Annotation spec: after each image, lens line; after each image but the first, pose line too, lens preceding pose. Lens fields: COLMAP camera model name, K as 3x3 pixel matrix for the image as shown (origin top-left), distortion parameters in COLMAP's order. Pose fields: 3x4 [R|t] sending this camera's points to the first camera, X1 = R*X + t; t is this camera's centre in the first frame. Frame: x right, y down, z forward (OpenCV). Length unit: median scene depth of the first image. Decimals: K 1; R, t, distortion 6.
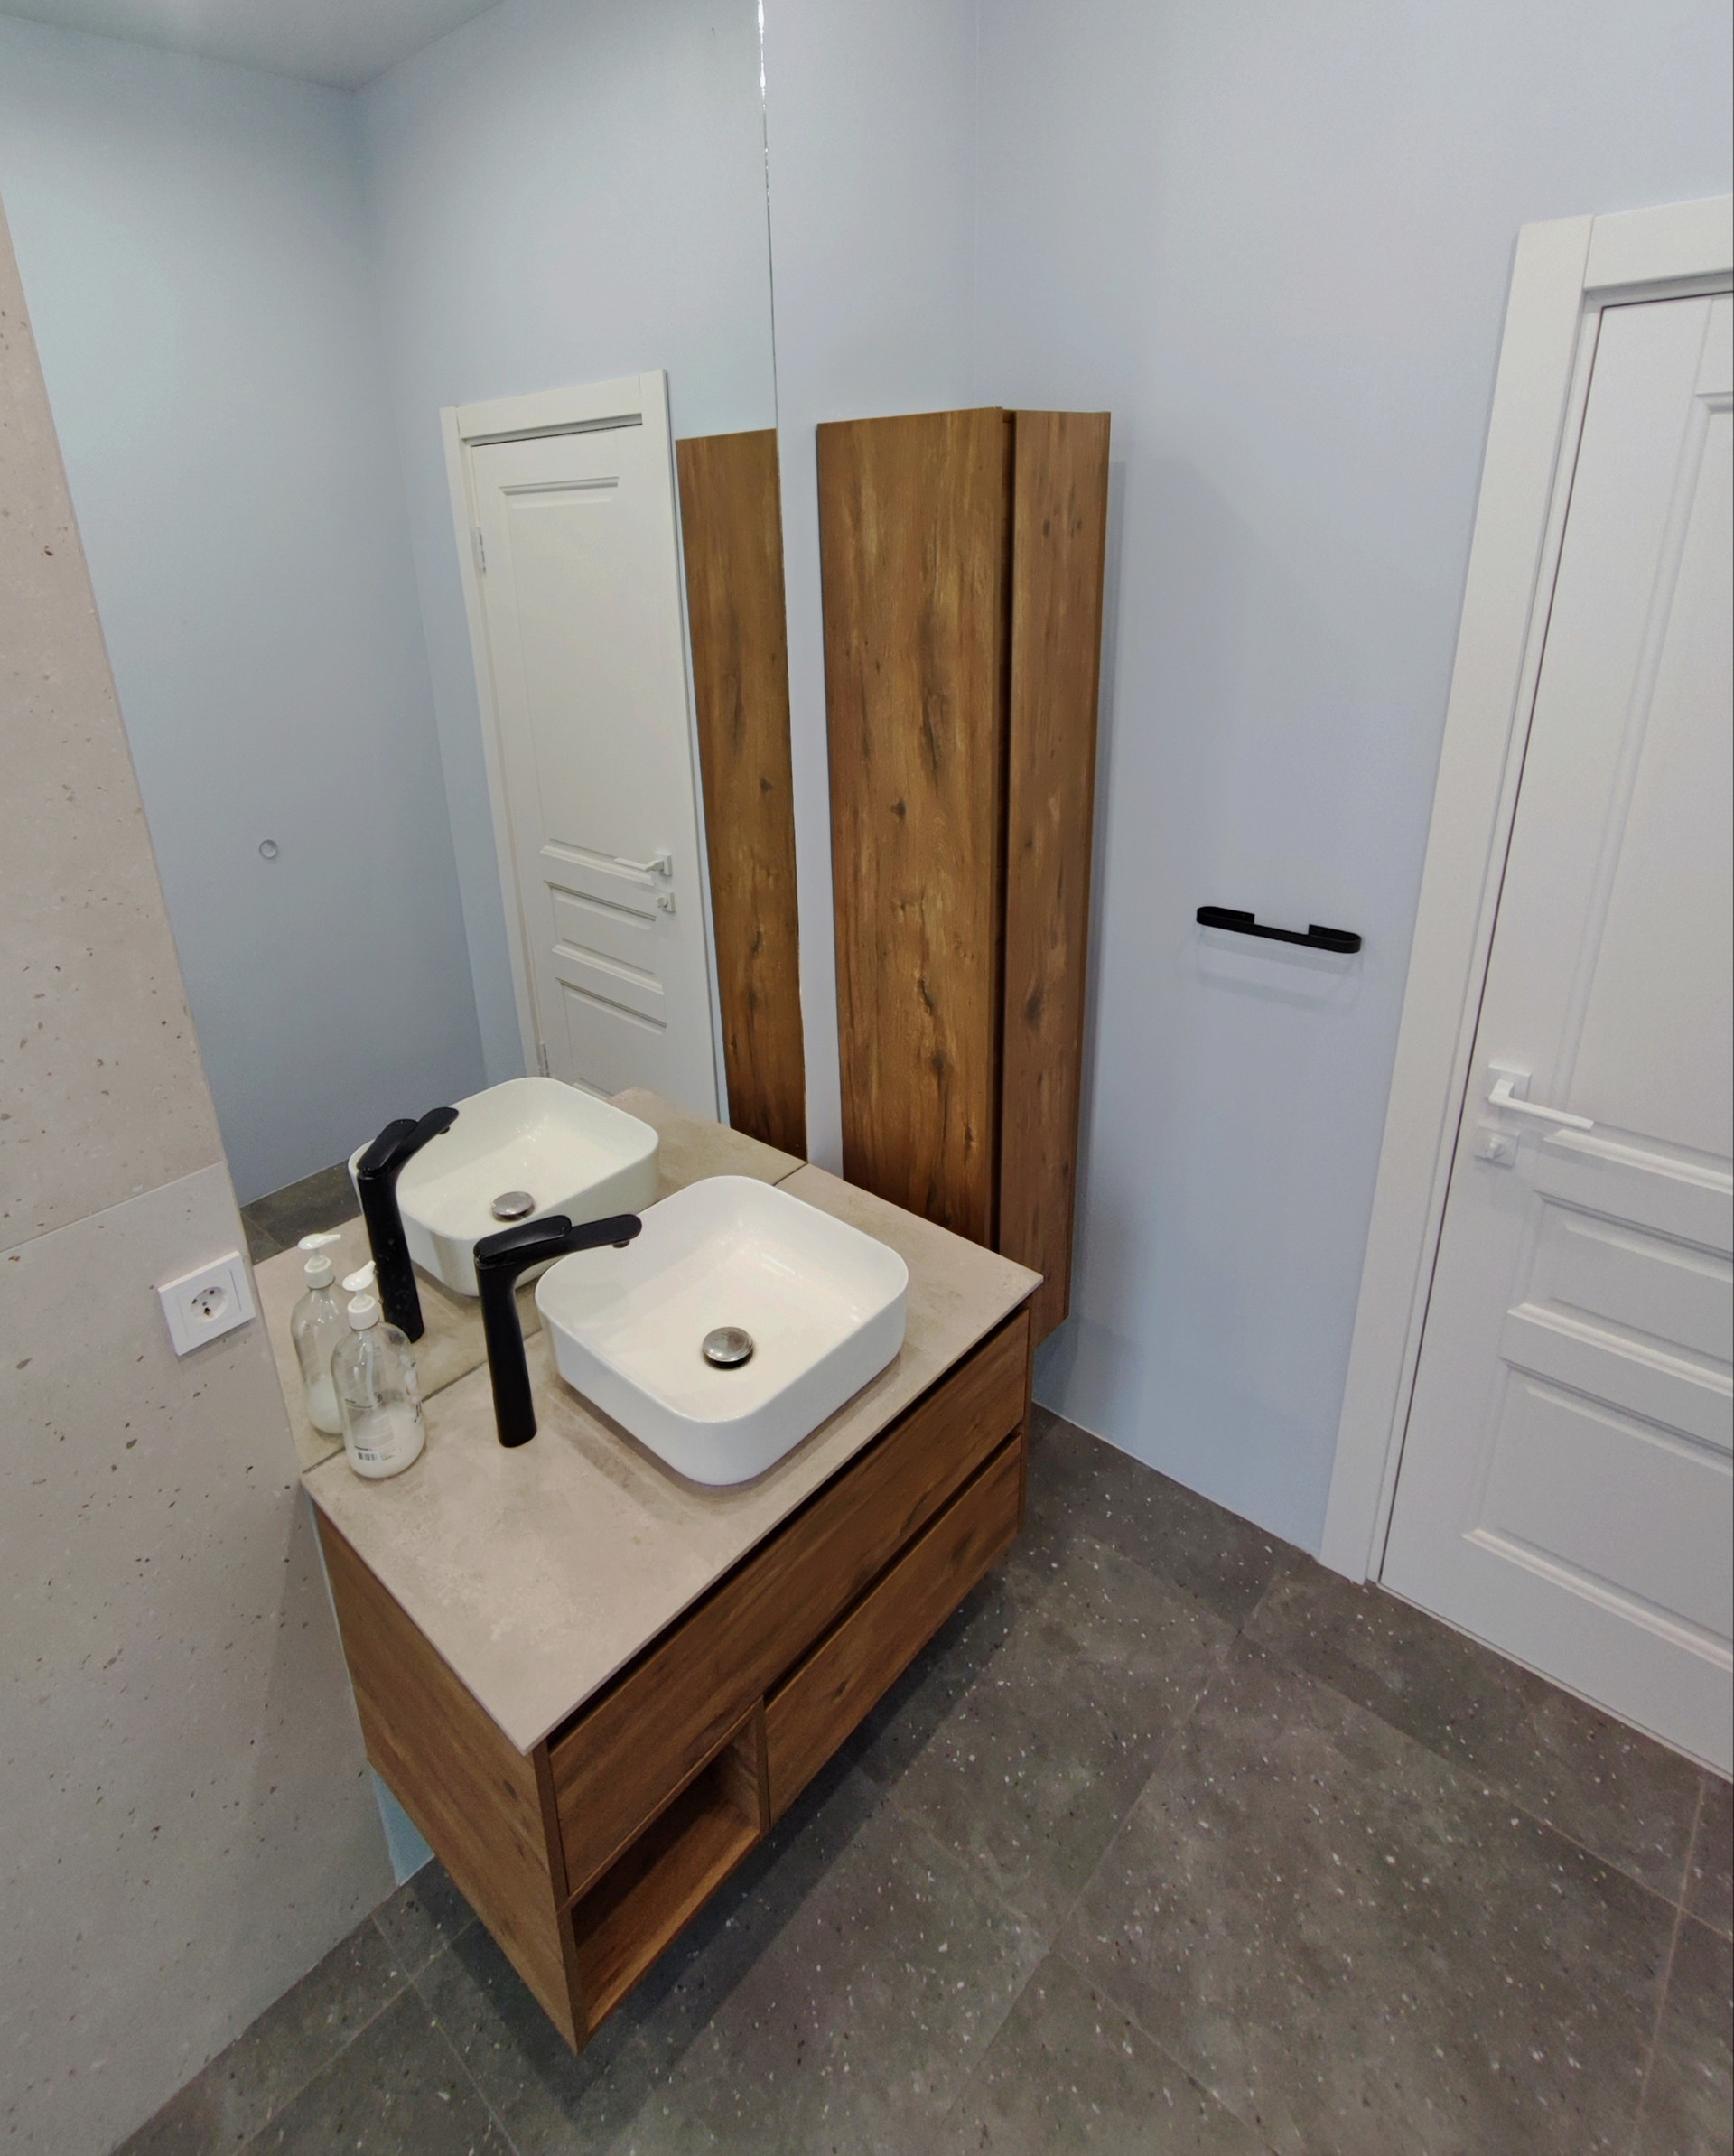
lens RADIAL K [[1131.2, 0, 793.1], [0, 1131.2, 902.5], [0, 0, 1]] dist [-0.004226, -0.000541]
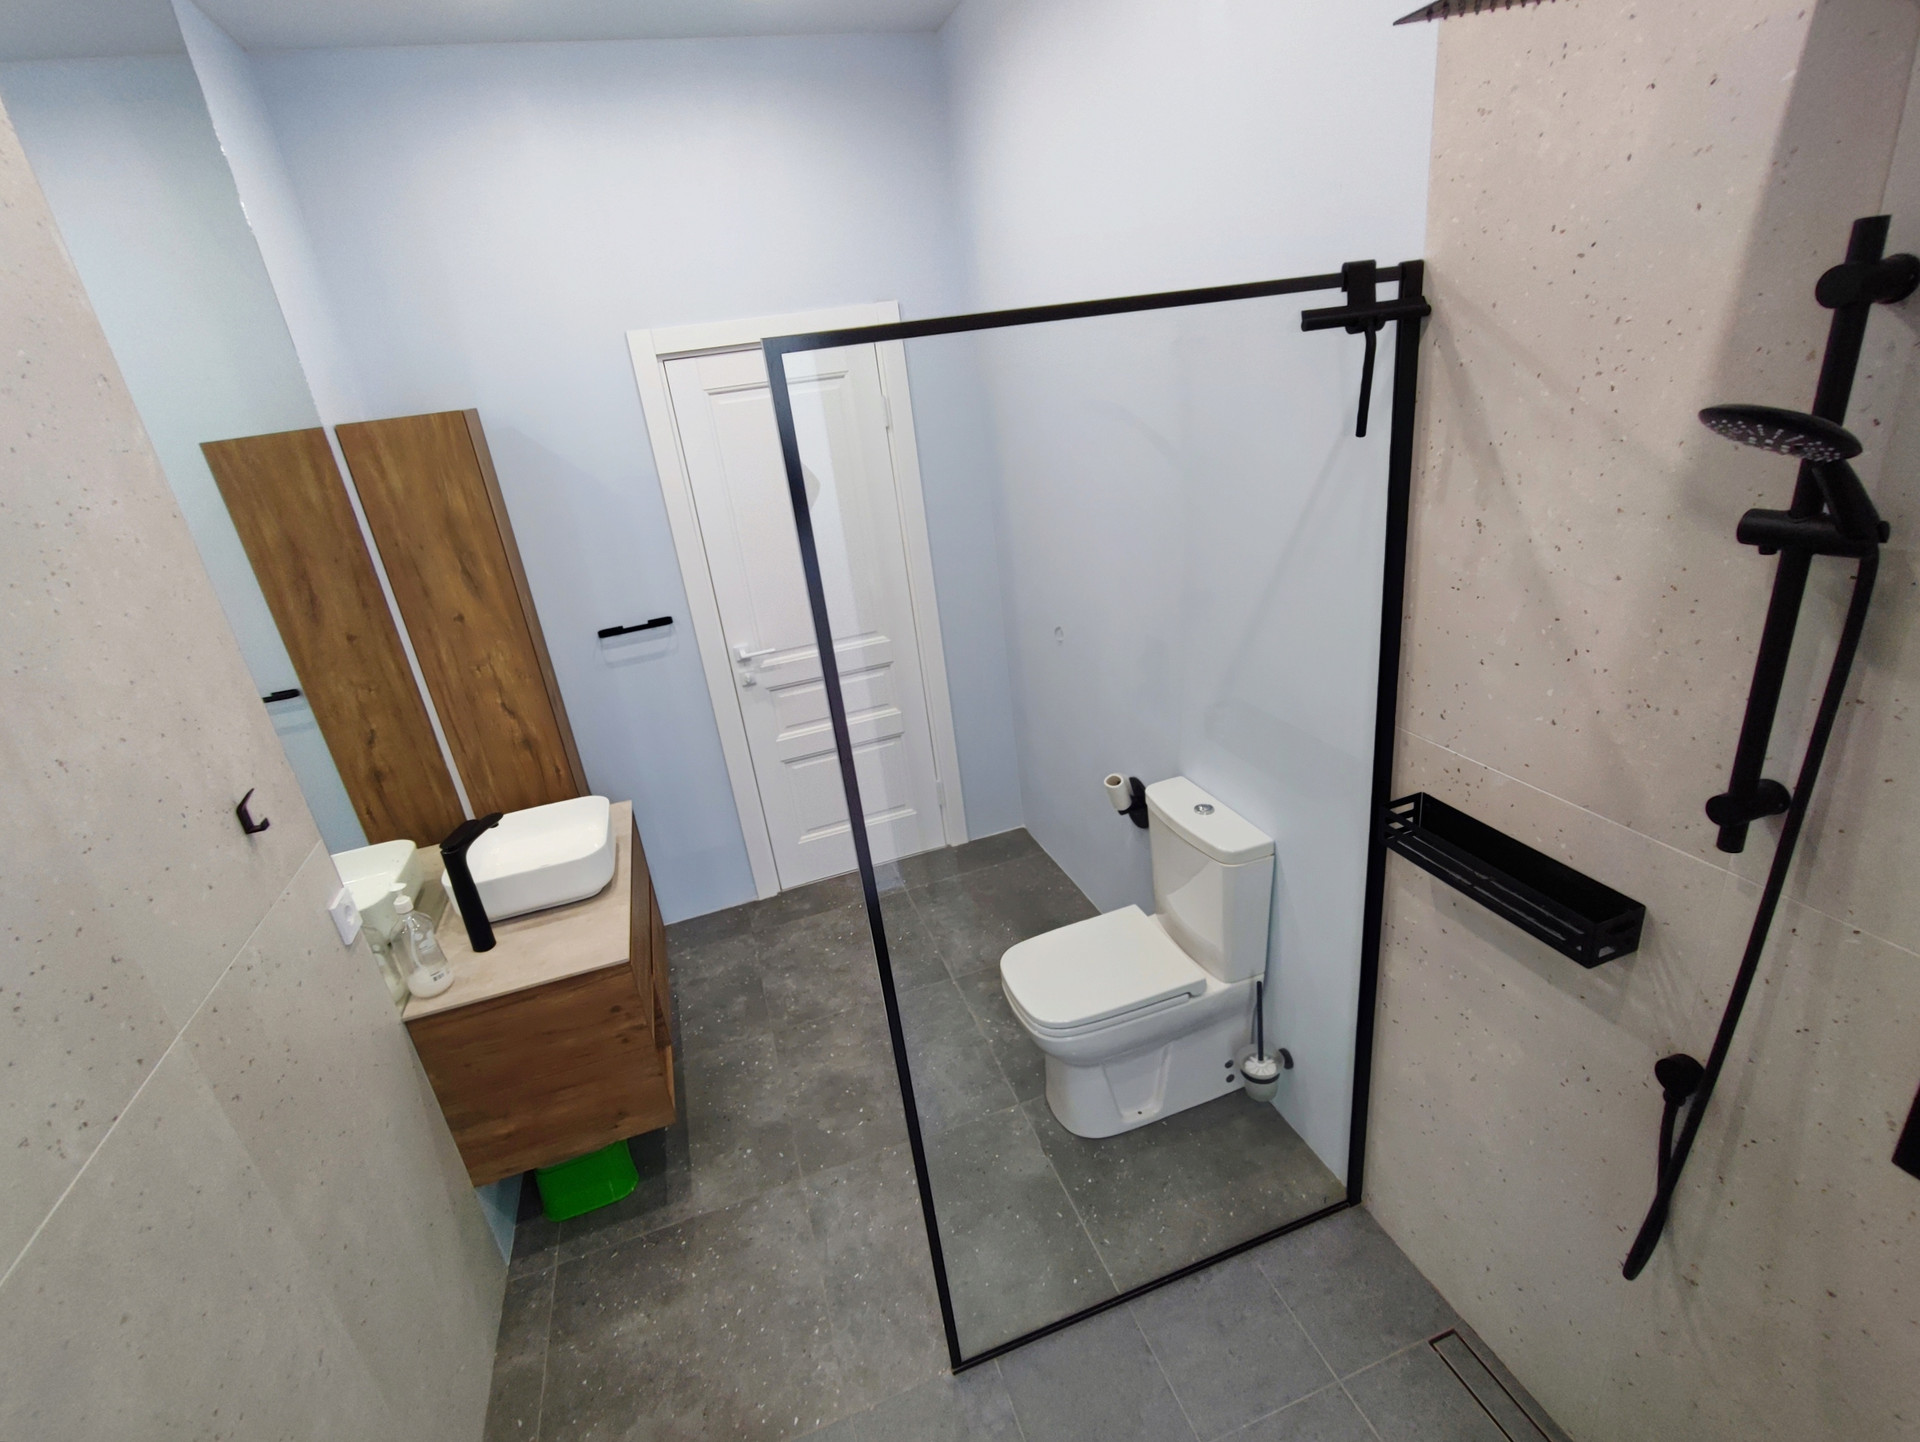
lens RADIAL K [[911.8, 0, 960.0], [0, 911.8, 721.0], [0, 0, 1]] dist [0.005115, 0.001465]
pose [[0.475971, -0.344887, 0.809015, -0.838587], [0.386126, 0.908445, 0.160103, 0.159828], [-0.790164, 0.236178, 0.565563, -0.508872]]
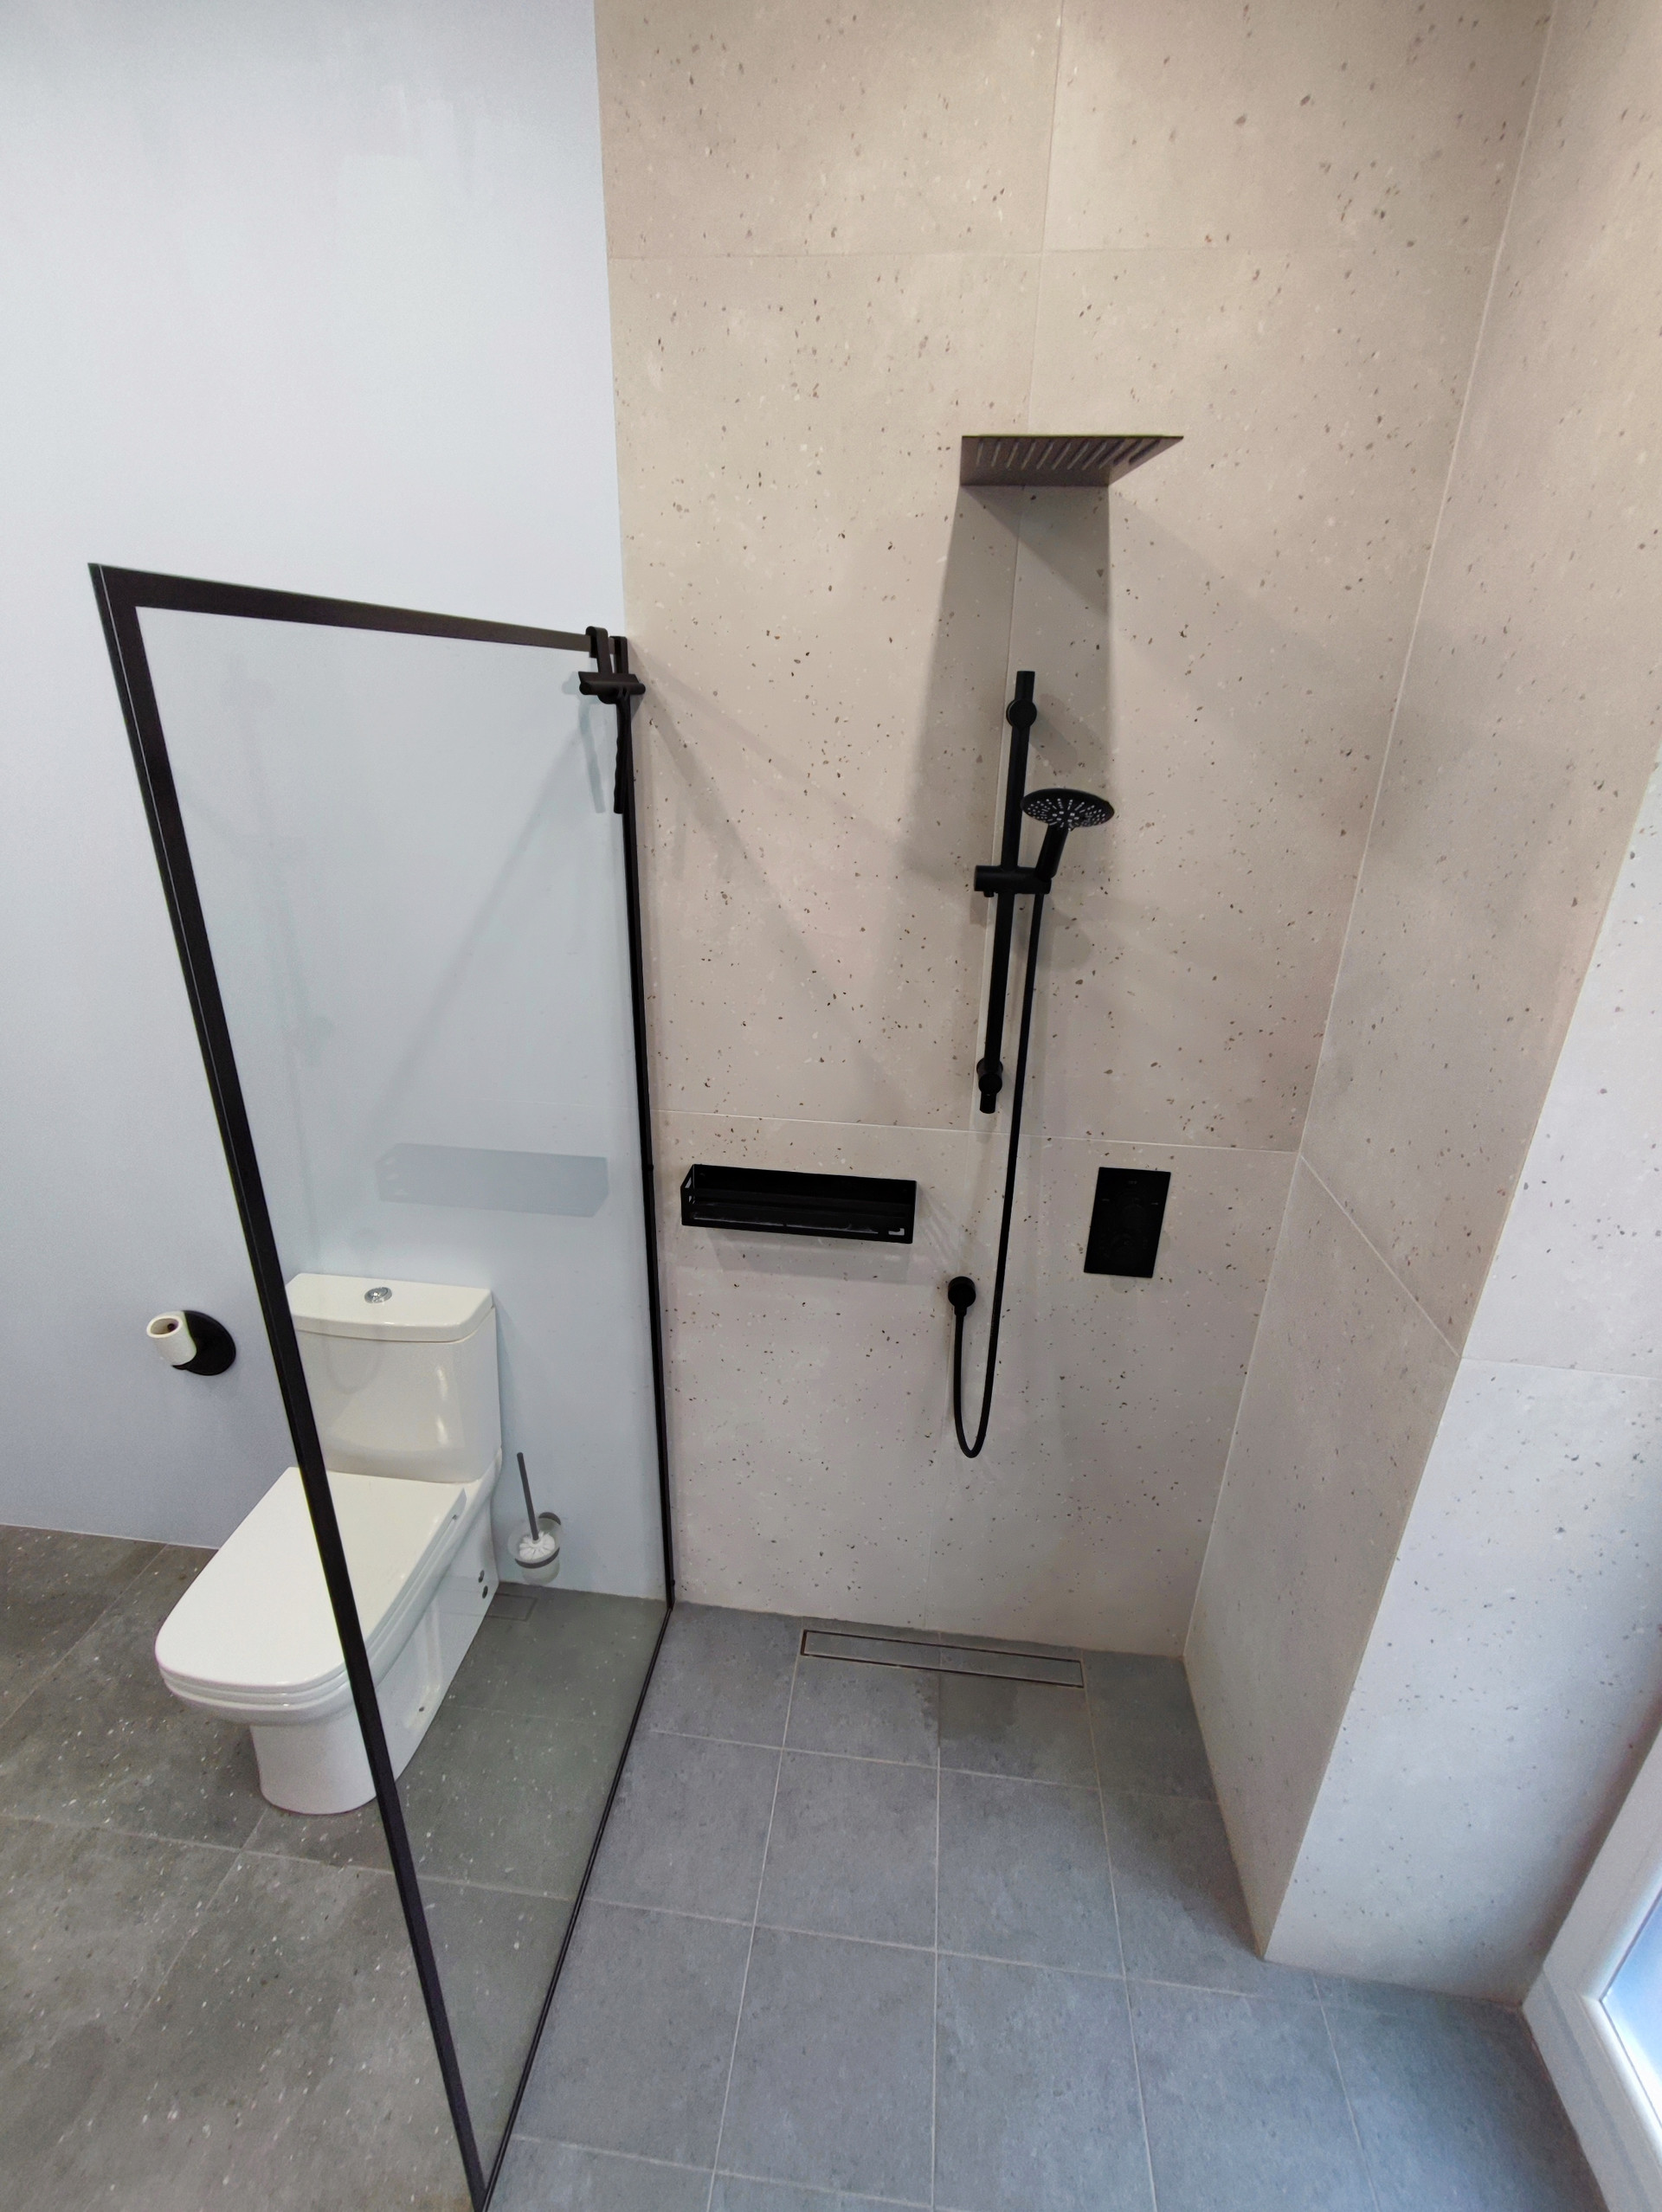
lens RADIAL K [[1009.4, 0, 832.3], [0, 1009.4, 1100.2], [0, 0, 1]] dist [-0.021593, 0.008563]
pose [[-0.604380, -0.286199, 0.743515, -0.719112], [0.262381, 0.809682, 0.524949, -0.015904], [-0.752250, 0.512353, -0.414262, -0.016594]]
